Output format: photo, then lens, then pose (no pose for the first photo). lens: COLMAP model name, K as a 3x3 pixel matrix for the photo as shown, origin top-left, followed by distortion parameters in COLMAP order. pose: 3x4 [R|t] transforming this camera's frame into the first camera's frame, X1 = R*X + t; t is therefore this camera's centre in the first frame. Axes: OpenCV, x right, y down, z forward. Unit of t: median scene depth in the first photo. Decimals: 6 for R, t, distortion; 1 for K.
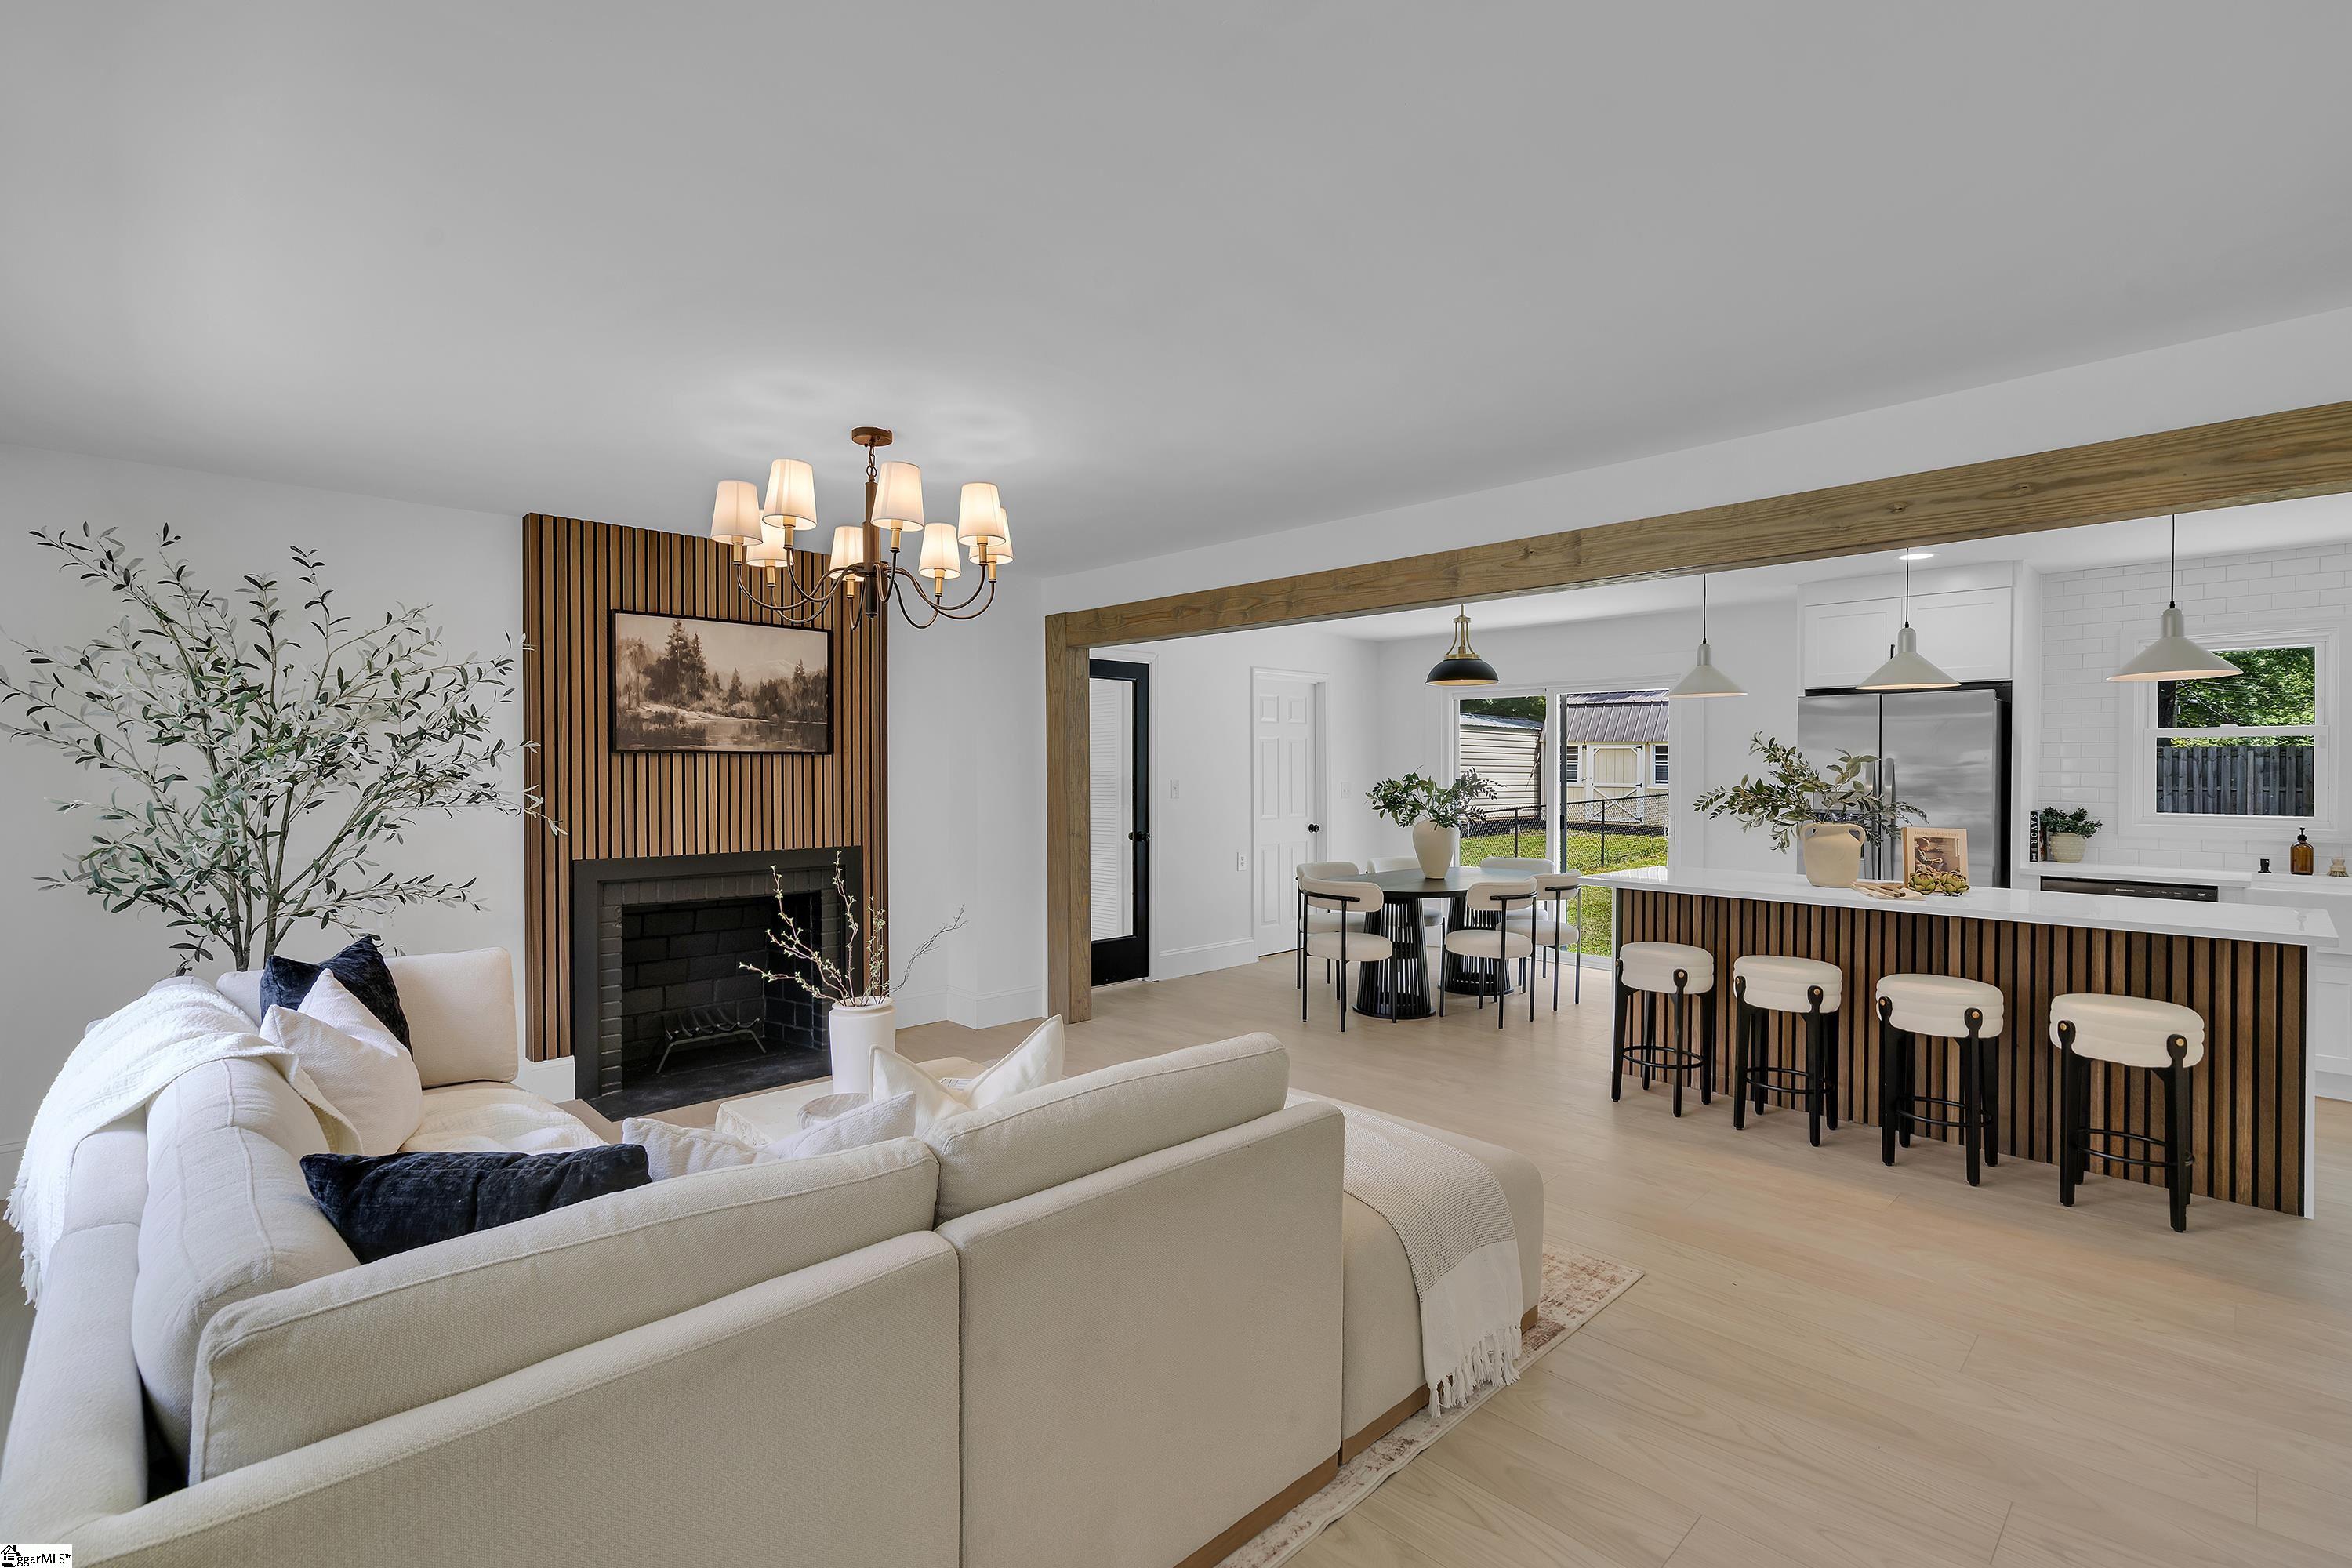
lens RADIAL K [[1074.2, 0, 1170.0], [0, 1074.2, 777.3], [0, 0, 1]] dist [-0.003420, -0.000297]
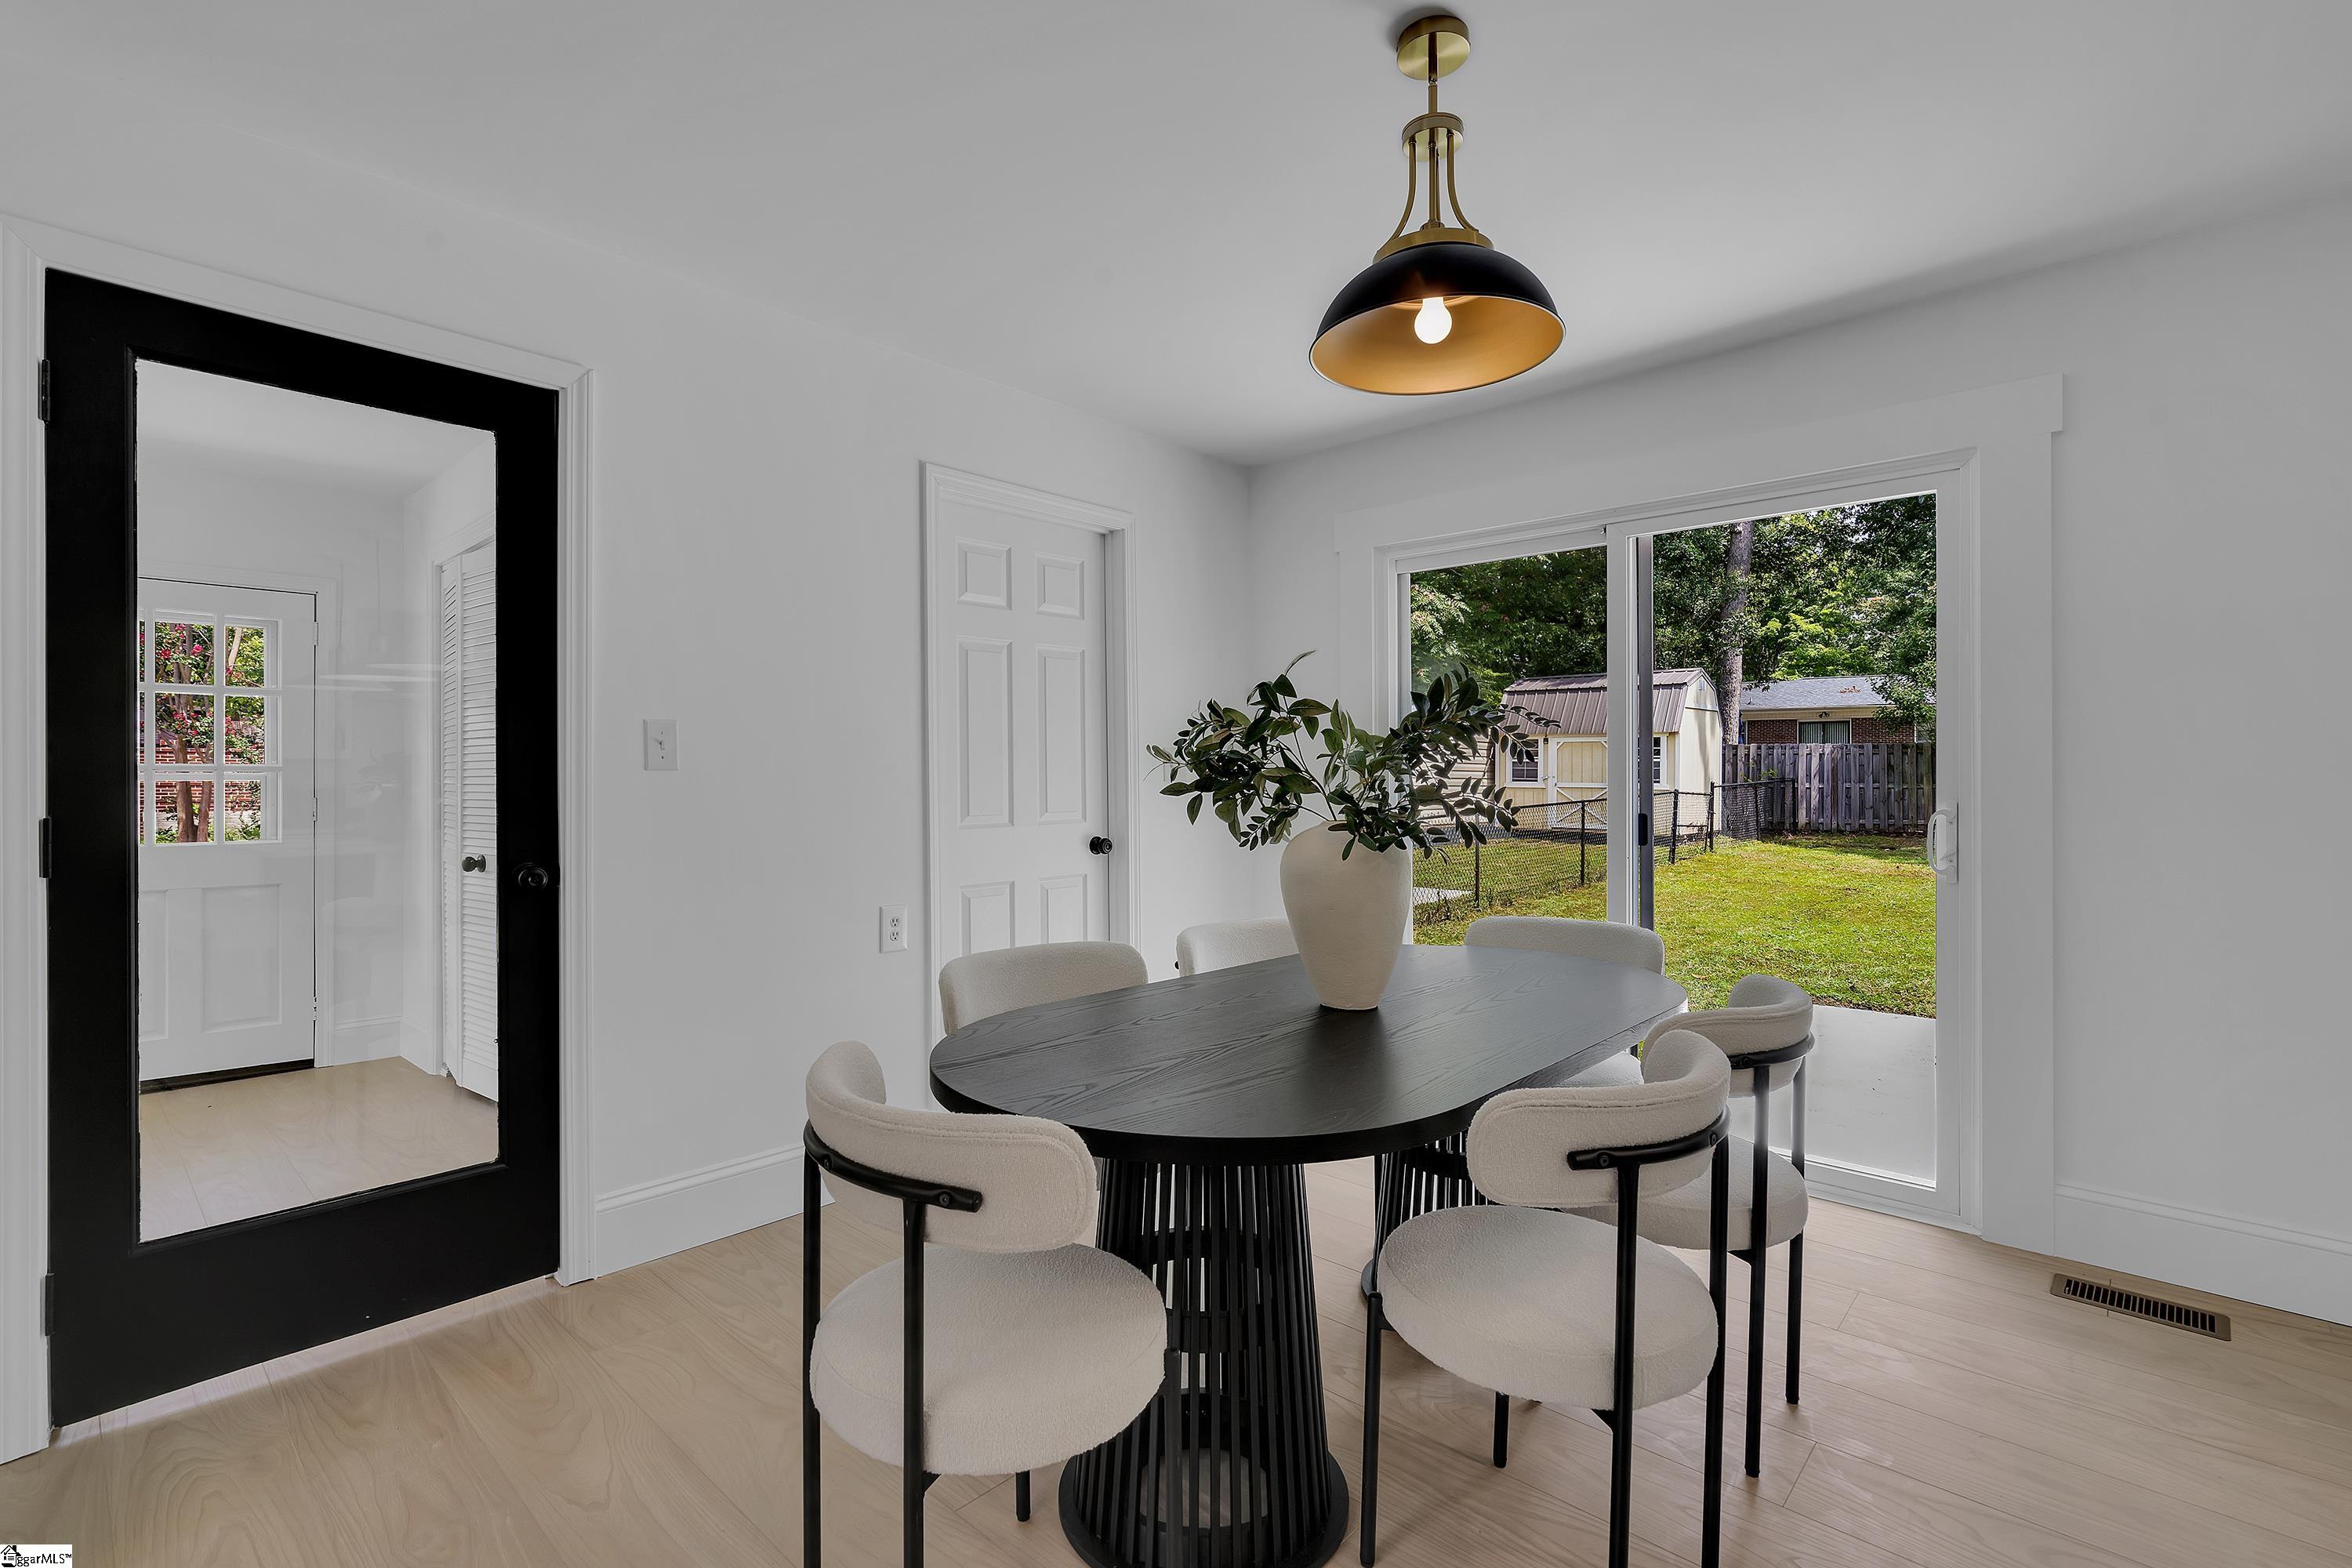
lens RADIAL K [[1074.2, 0, 1170.0], [0, 1074.2, 777.3], [0, 0, 1]] dist [-0.003420, -0.000297]
pose [[0.998561, -0.002817, 0.053546, 0.173540], [0.003253, 0.999962, -0.008058, 0.027424], [-0.053521, 0.008221, 0.998533, 0.671152]]
